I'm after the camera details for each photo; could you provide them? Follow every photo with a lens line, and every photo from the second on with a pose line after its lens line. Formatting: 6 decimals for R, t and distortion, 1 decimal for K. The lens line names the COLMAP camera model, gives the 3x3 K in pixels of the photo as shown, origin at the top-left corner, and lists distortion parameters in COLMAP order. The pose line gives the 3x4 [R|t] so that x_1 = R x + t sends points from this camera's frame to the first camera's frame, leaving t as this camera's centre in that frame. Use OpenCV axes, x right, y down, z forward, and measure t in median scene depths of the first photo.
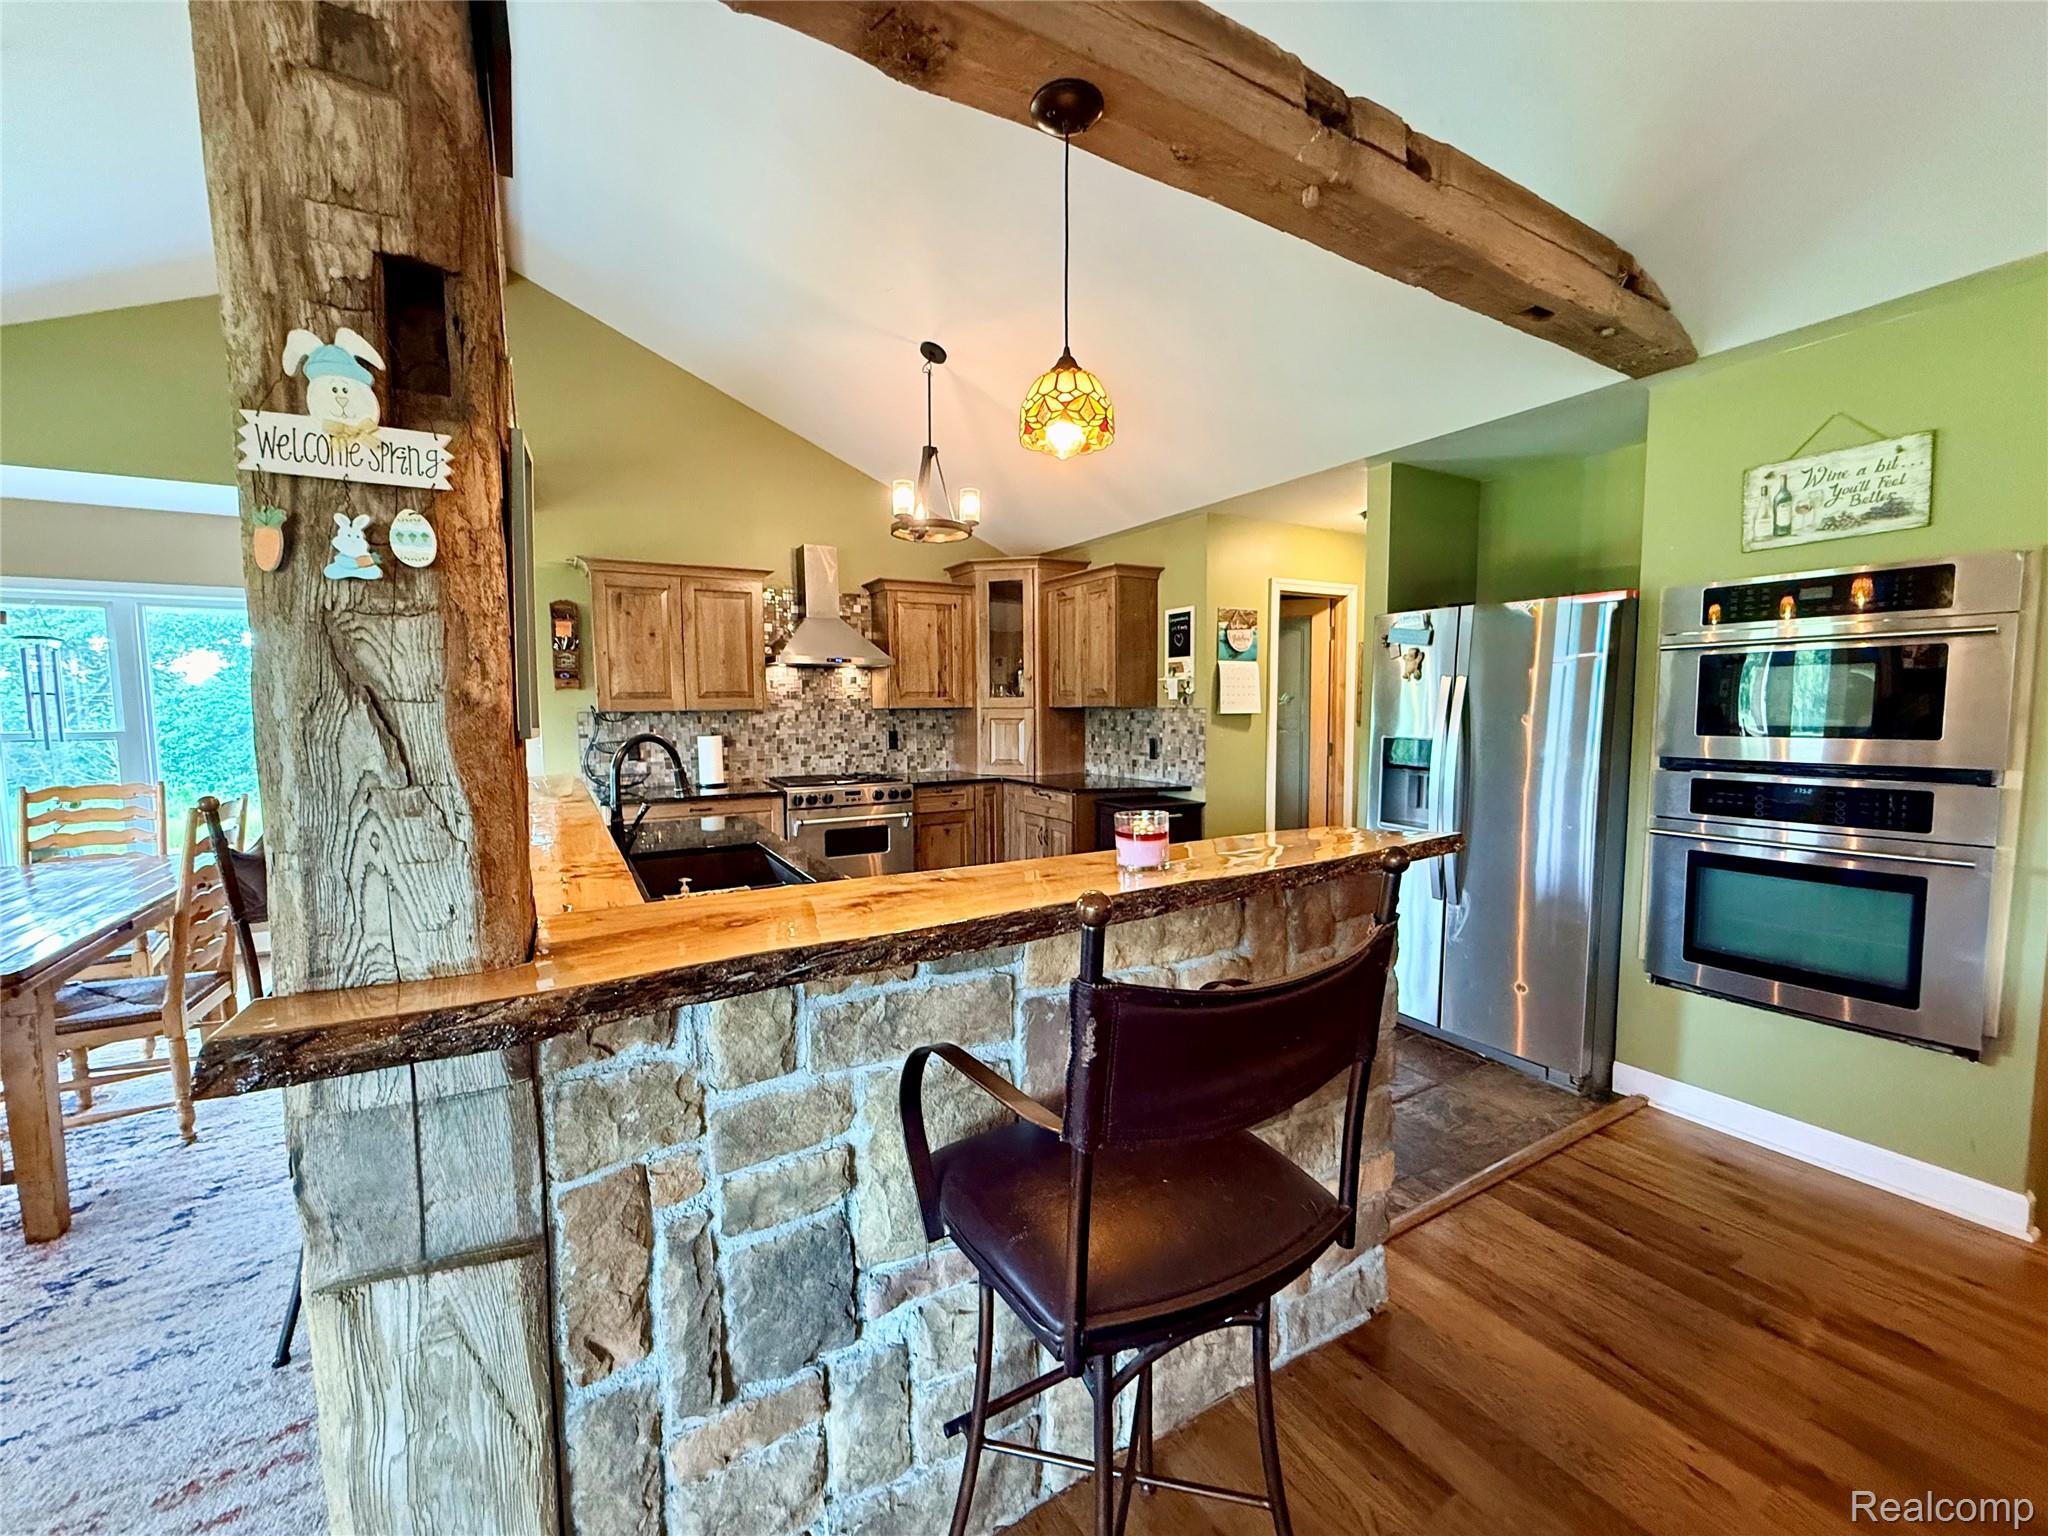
lens RADIAL K [[816.1, 0, 1018.1], [0, 816.1, 772.9], [0, 0, 1]] dist [0.000740, -0.000309]
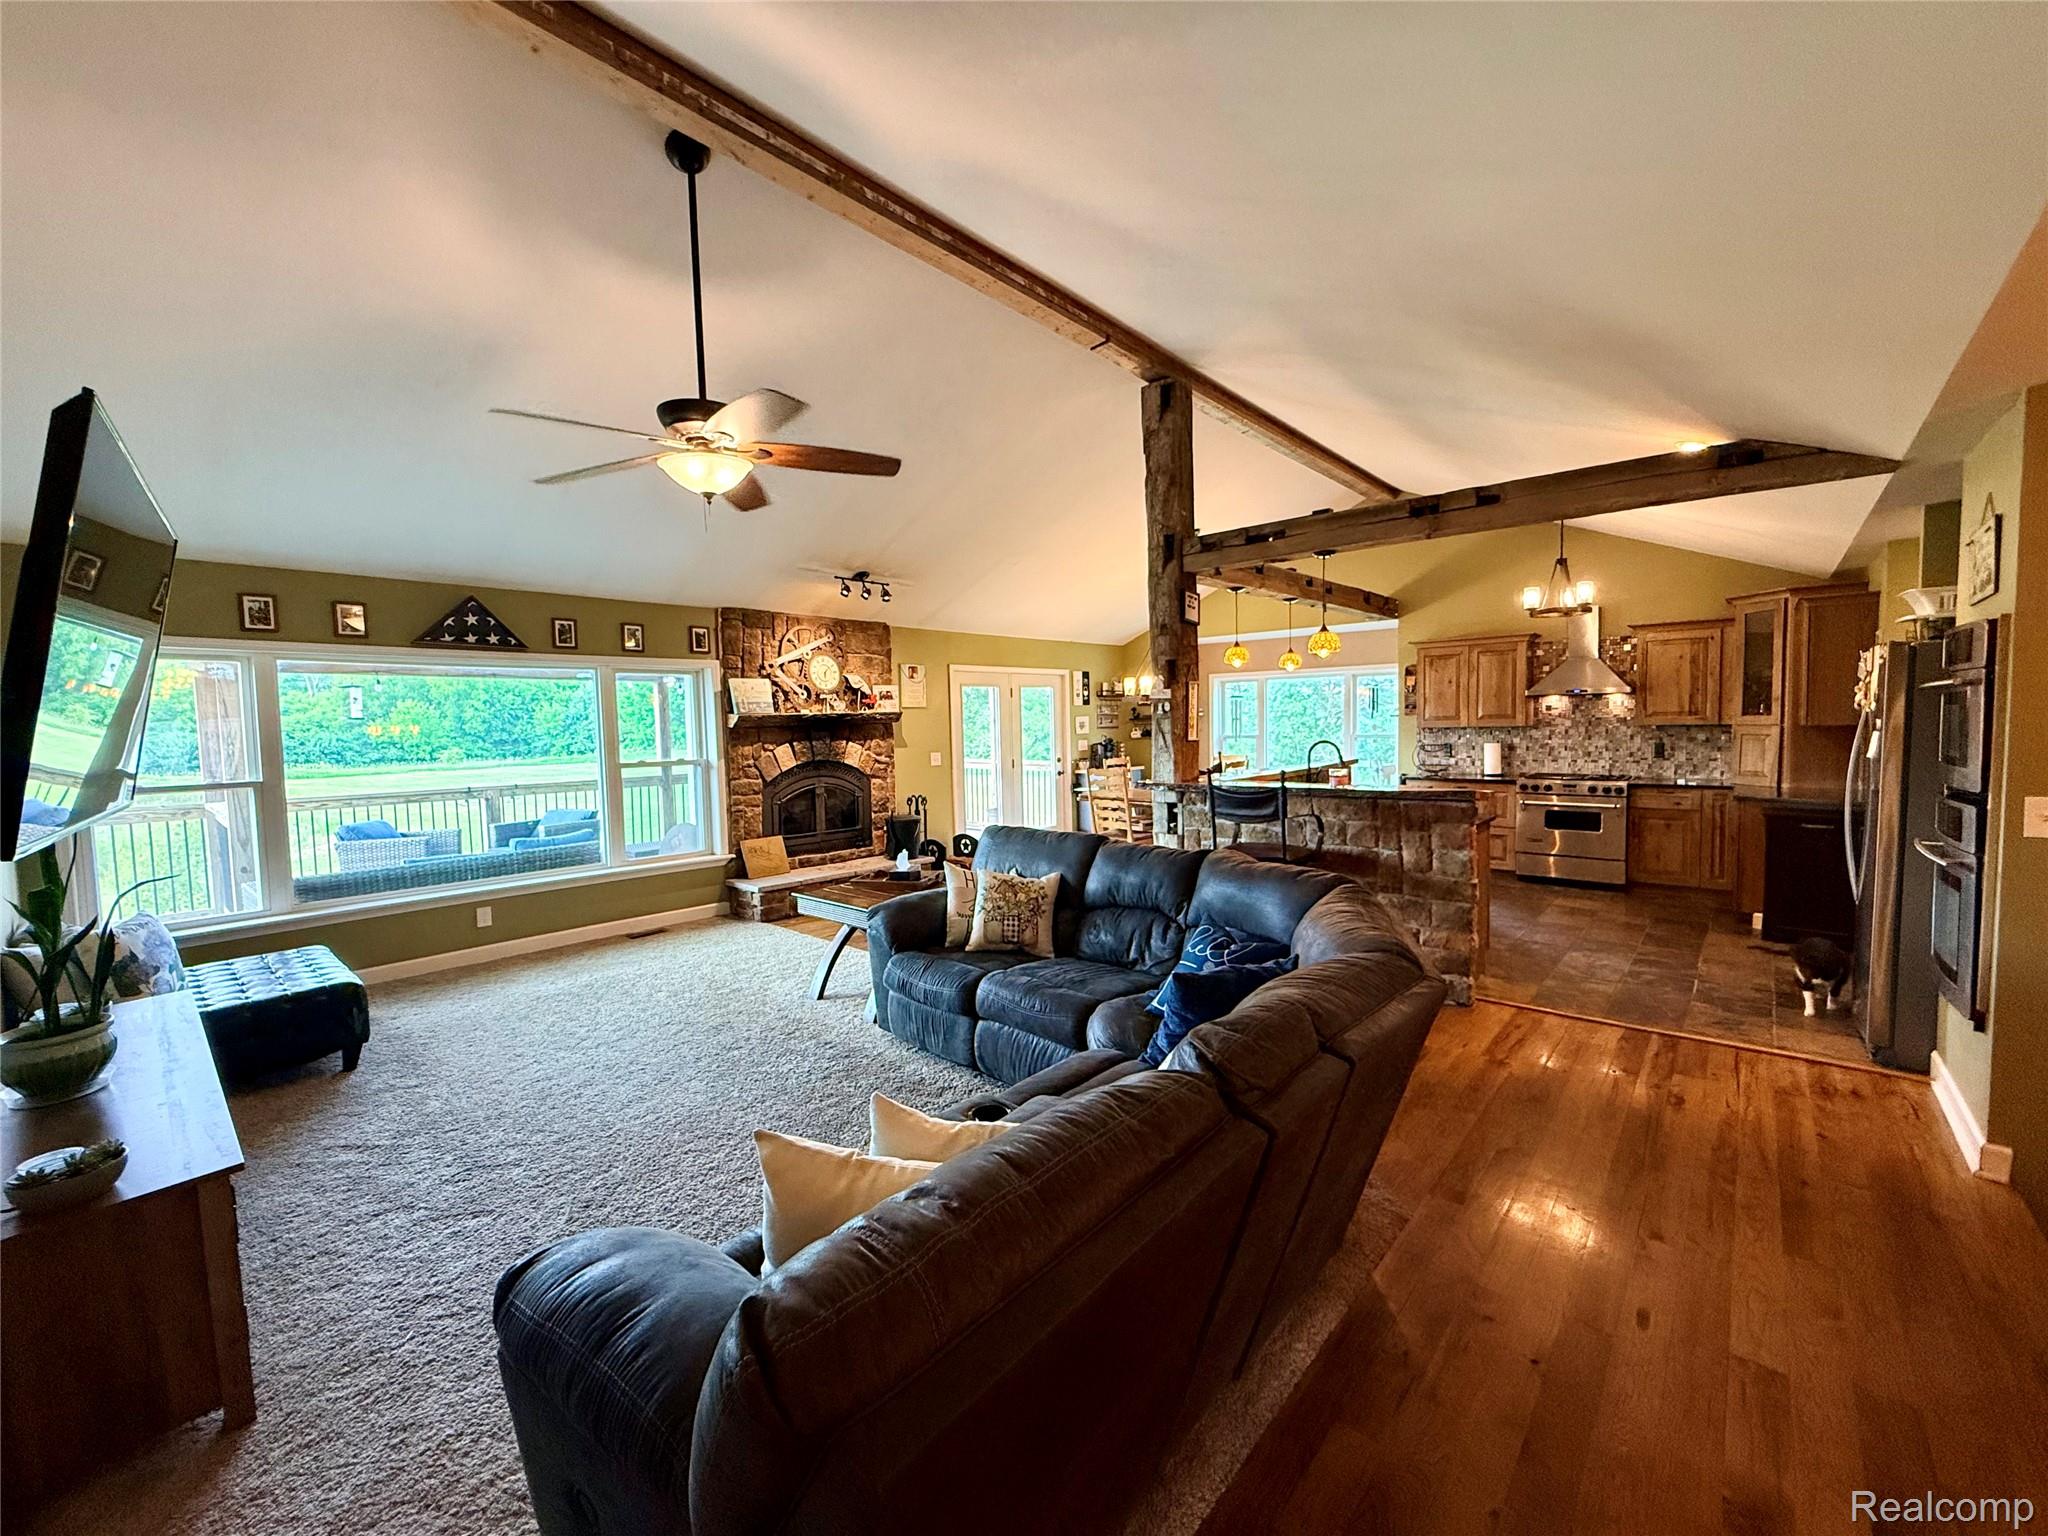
lens RADIAL K [[816.1, 0, 1016.3], [0, 816.1, 772.0], [0, 0, 1]] dist [0.000740, -0.000309]
pose [[0.301771, 0.059319, -0.951533, 0.875893], [-0.063865, 0.997078, 0.041904, 0.002567], [0.951239, 0.048124, 0.304678, -0.349322]]
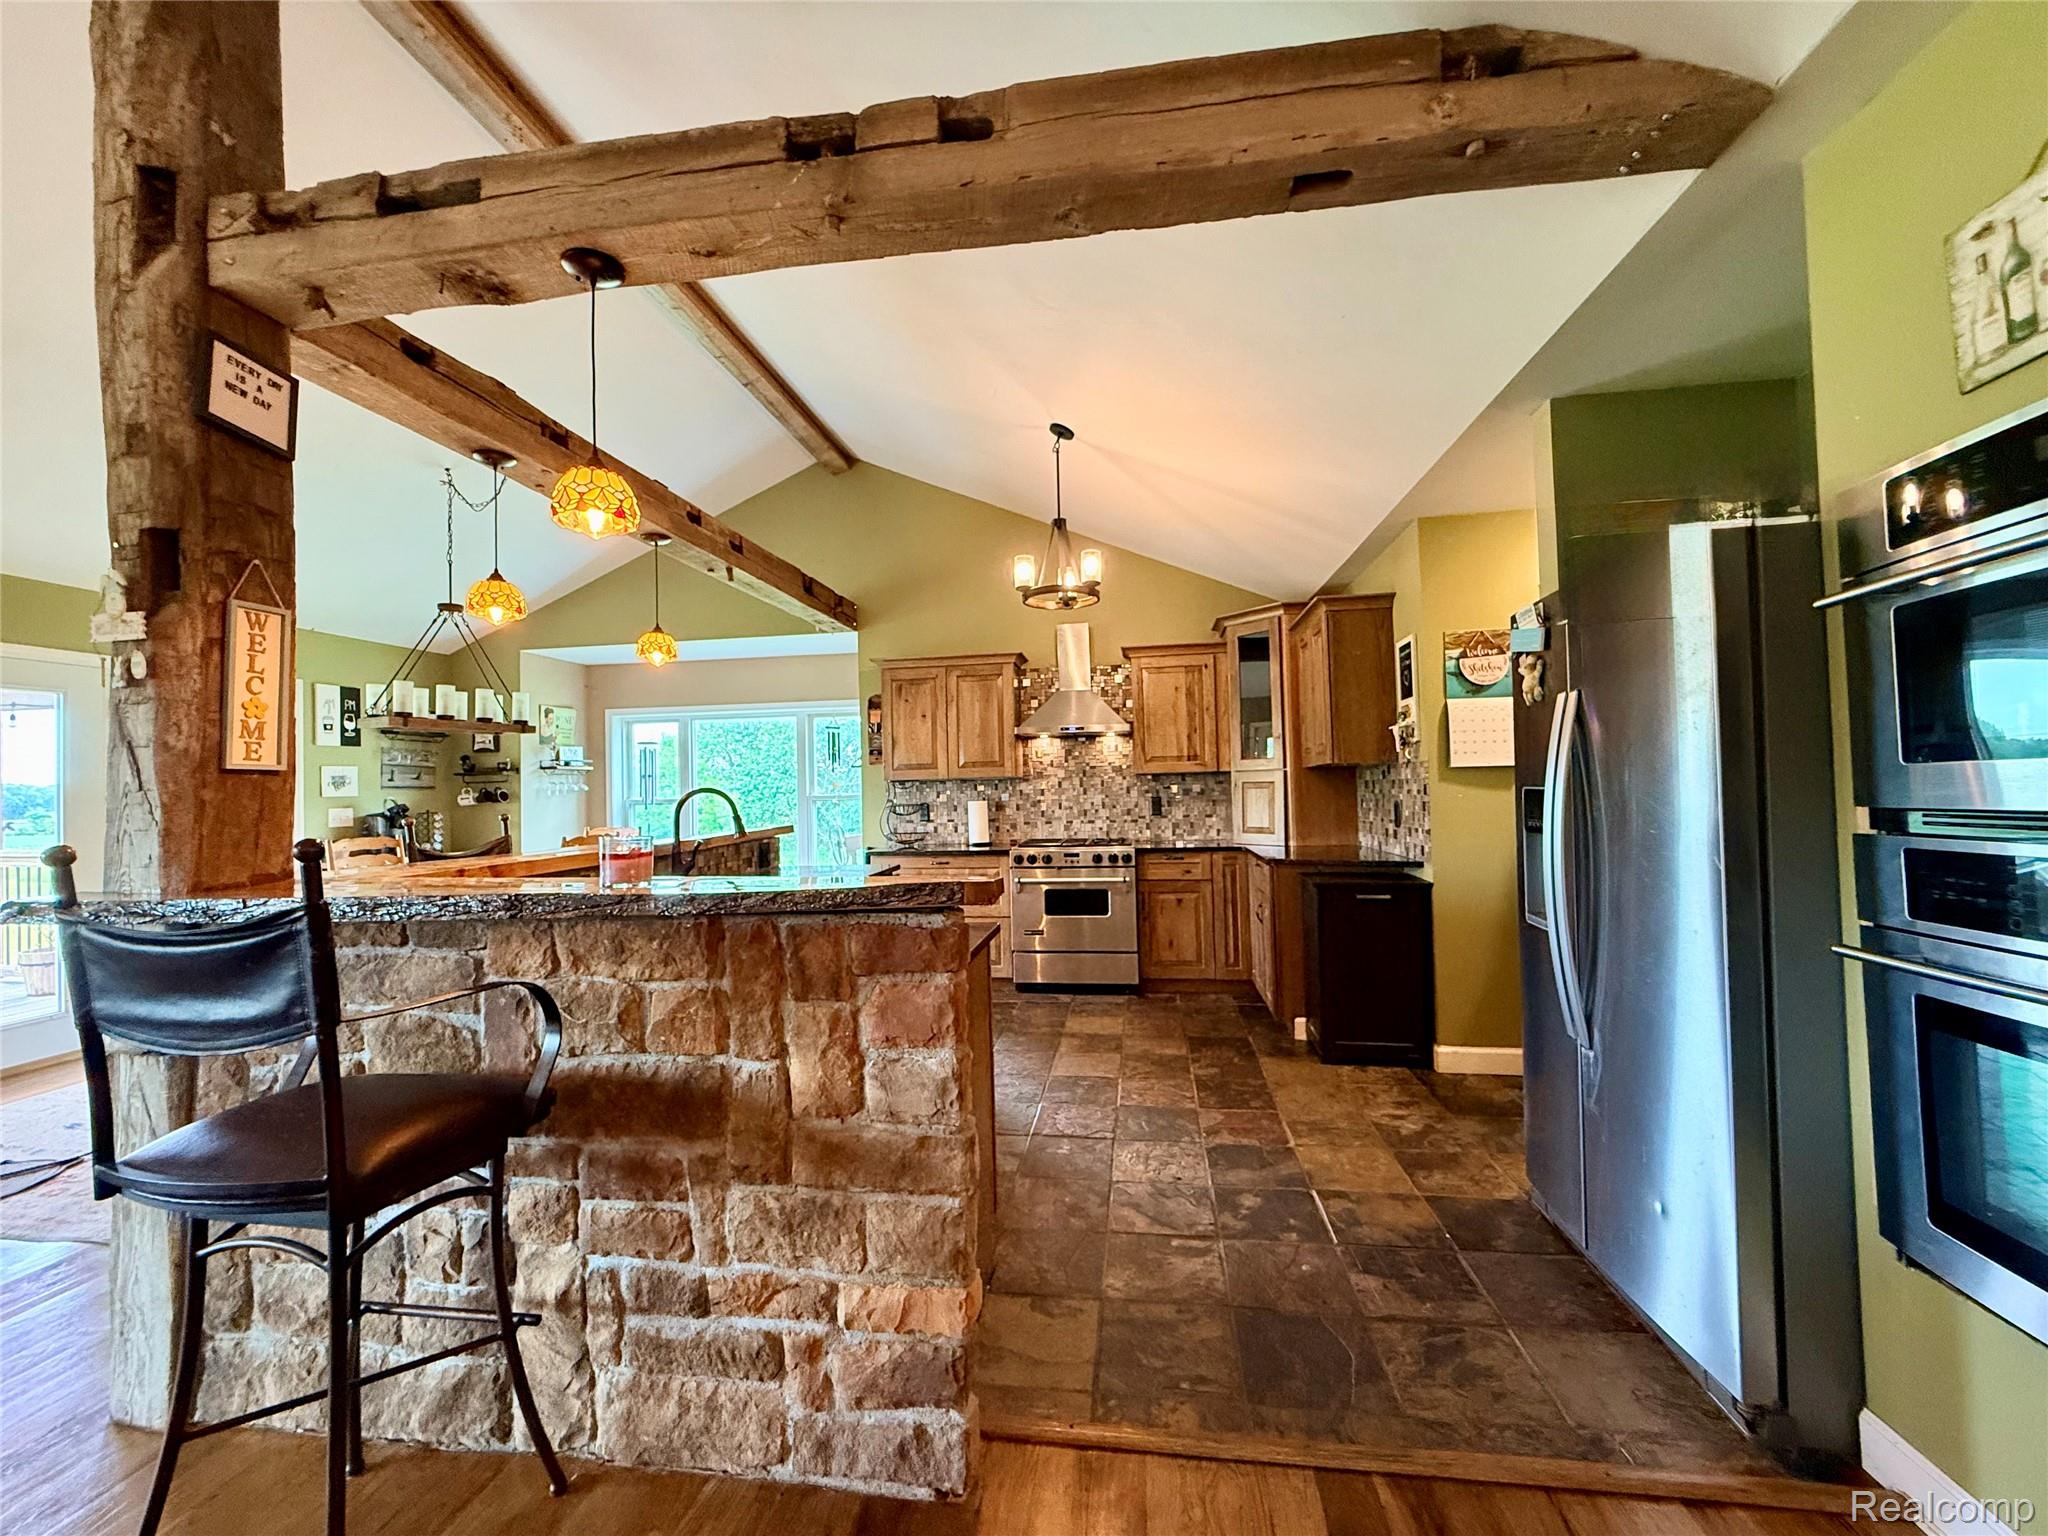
lens RADIAL K [[816.1, 0, 1023.9], [0, 816.1, 773.5], [0, 0, 1]] dist [0.000740, -0.000309]
pose [[0.783522, -0.025135, -0.620855, 0.407666], [-0.035812, 0.995694, -0.085505, 0.012851], [0.620331, 0.089230, 0.779248, 0.152736]]
